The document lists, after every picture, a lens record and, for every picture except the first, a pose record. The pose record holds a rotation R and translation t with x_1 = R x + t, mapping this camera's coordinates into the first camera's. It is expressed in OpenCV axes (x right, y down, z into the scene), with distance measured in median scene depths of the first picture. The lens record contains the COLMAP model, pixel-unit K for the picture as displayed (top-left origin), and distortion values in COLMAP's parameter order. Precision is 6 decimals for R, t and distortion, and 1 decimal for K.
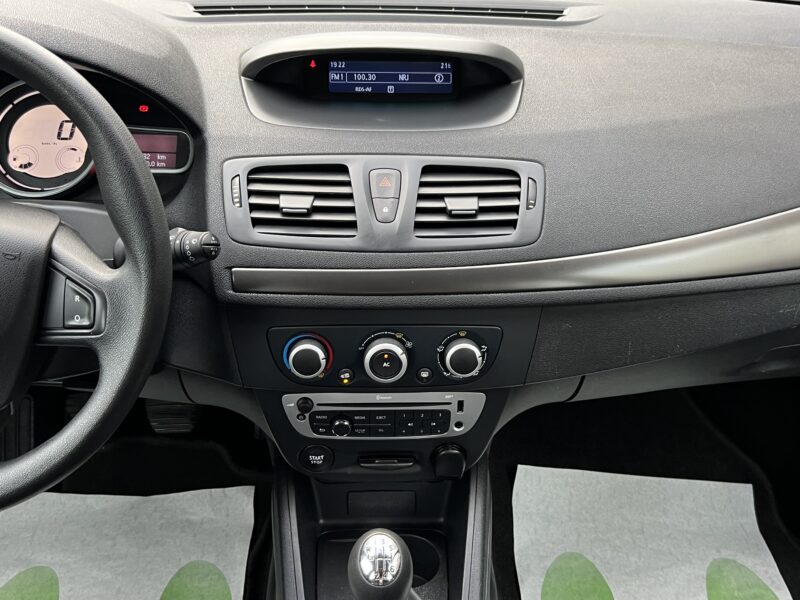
lens RADIAL K [[855.0, 0, 400.9], [0, 855.0, 294.4], [0, 0, 1]] dist [0.051854, 0.000000]
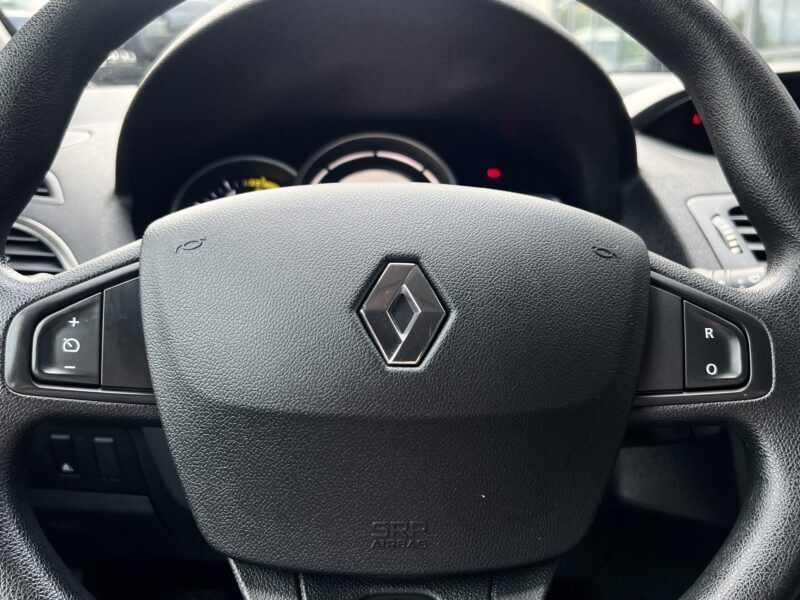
lens RADIAL K [[787.9, 0, 404.3], [0, 787.9, 294.8], [0, 0, 1]] dist [-0.008078, 0.000000]
pose [[0.999605, -0.022350, 0.017056, -0.418254], [0.026085, 0.963589, -0.266111, 0.079211], [-0.010488, 0.266451, 0.963791, 0.376443]]
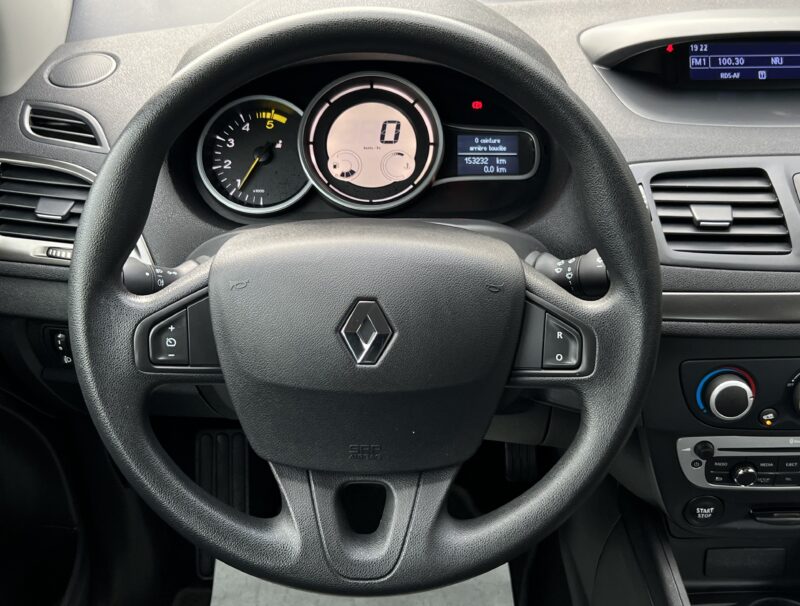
lens RADIAL K [[1019.7, 0, 408.0], [0, 1019.7, 290.8], [0, 0, 1]] dist [0.056829, 0.000000]
pose [[0.999624, -0.010437, -0.025344, -0.365439], [0.010319, 0.999935, -0.004784, -0.026370], [0.025392, 0.004520, 0.999667, -0.028921]]
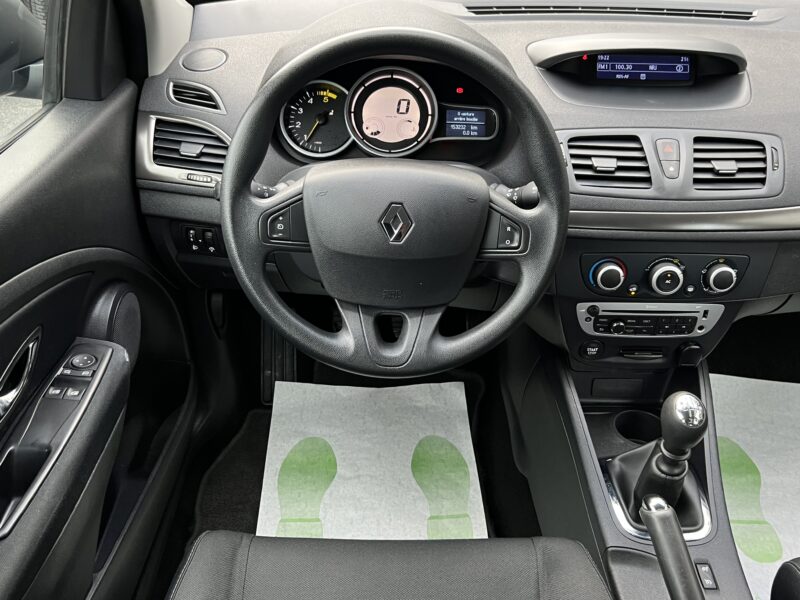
lens RADIAL K [[787.6, 0, 396.8], [0, 787.6, 293.6], [0, 0, 1]] dist [0.039432, 0.000000]
pose [[0.999776, 0.017724, -0.011554, -0.400378], [-0.016931, 0.997711, 0.065466, 0.022347], [0.012688, -0.065256, 0.997788, -0.265858]]
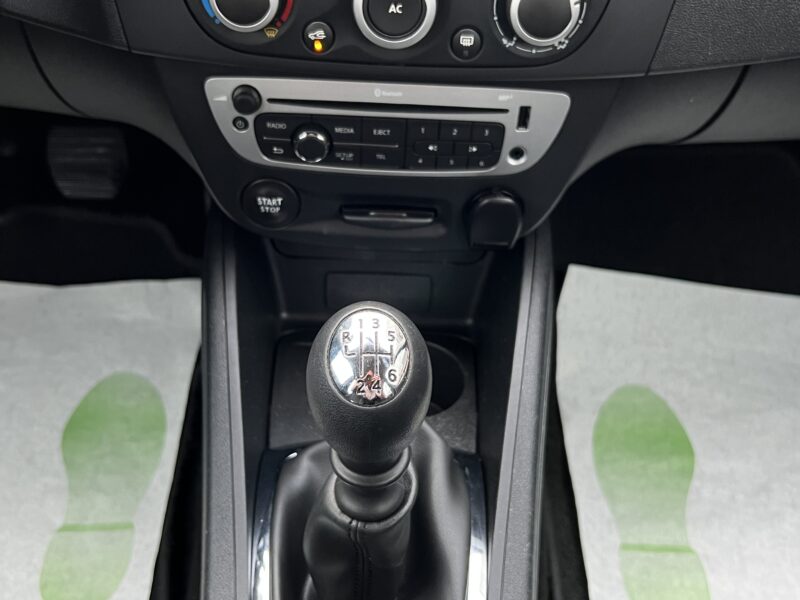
lens RADIAL K [[877.8, 0, 398.3], [0, 877.8, 300.8], [0, 0, 1]] dist [0.058044, 0.000000]
pose [[0.998989, 0.044871, -0.002869, -0.005441], [-0.043524, 0.981064, 0.188731, 0.139430], [0.011284, -0.188415, 0.982025, 0.396722]]
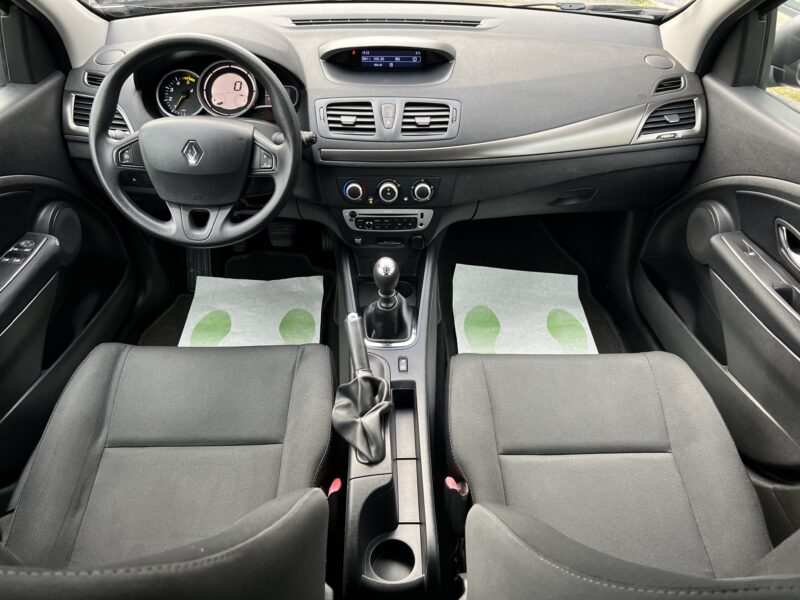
lens RADIAL K [[604.4, 0, 392.4], [0, 604.4, 303.5], [0, 0, 1]] dist [0.062697, -0.057640]
pose [[0.999857, 0.003888, -0.016441, 0.018411], [-0.001333, 0.988273, 0.152689, 0.113403], [0.016842, -0.152645, 0.988138, -0.584723]]
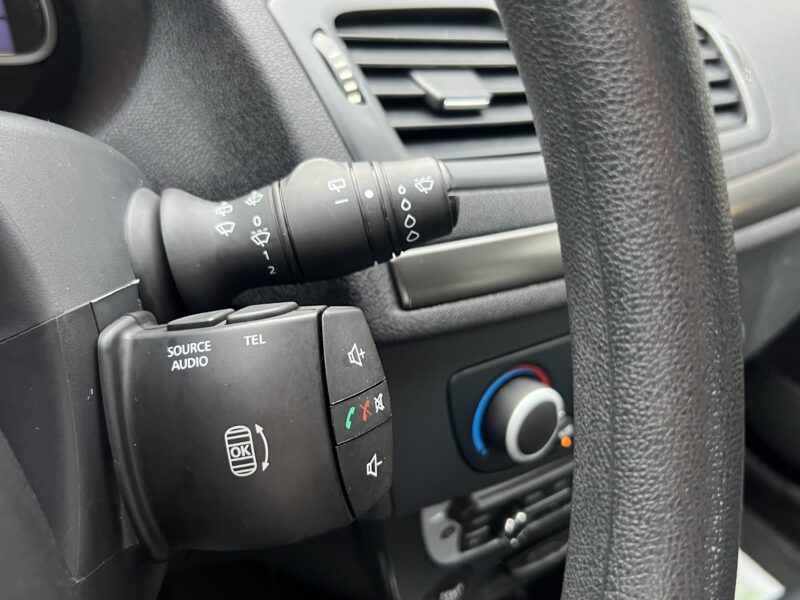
lens RADIAL K [[787.9, 0, 398.6], [0, 787.9, 302.0], [0, 0, 1]] dist [-0.008078, 0.000000]
pose [[0.828000, -0.188108, 0.528234, -0.348586], [0.156854, 0.982143, 0.103882, -0.041004], [-0.538343, -0.003158, 0.842720, 0.610652]]
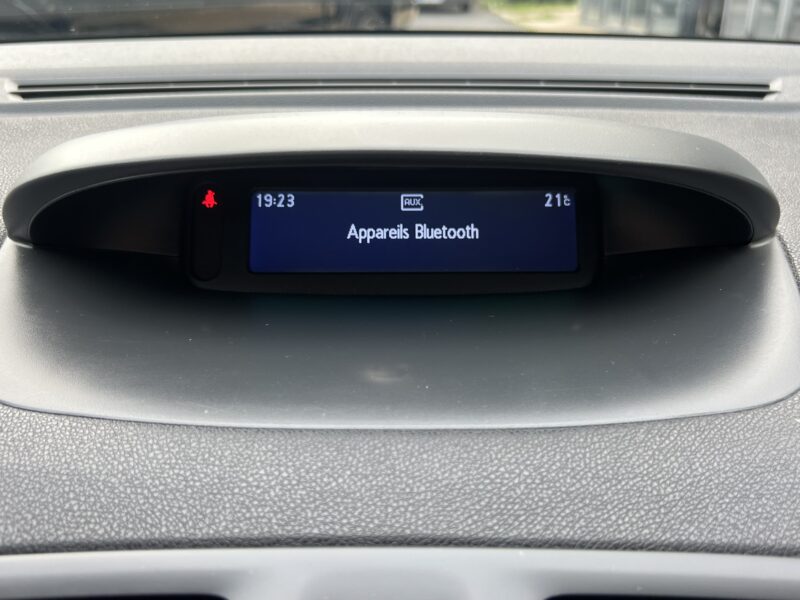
lens RADIAL K [[787.9, 0, 399.4], [0, 787.9, 303.0], [0, 0, 1]] dist [-0.008078, 0.000000]
pose [[0.999038, -0.003754, -0.043691, -0.003476], [-0.000989, 0.994146, -0.108041, -0.199006], [0.043841, 0.107980, 0.993186, 0.711497]]
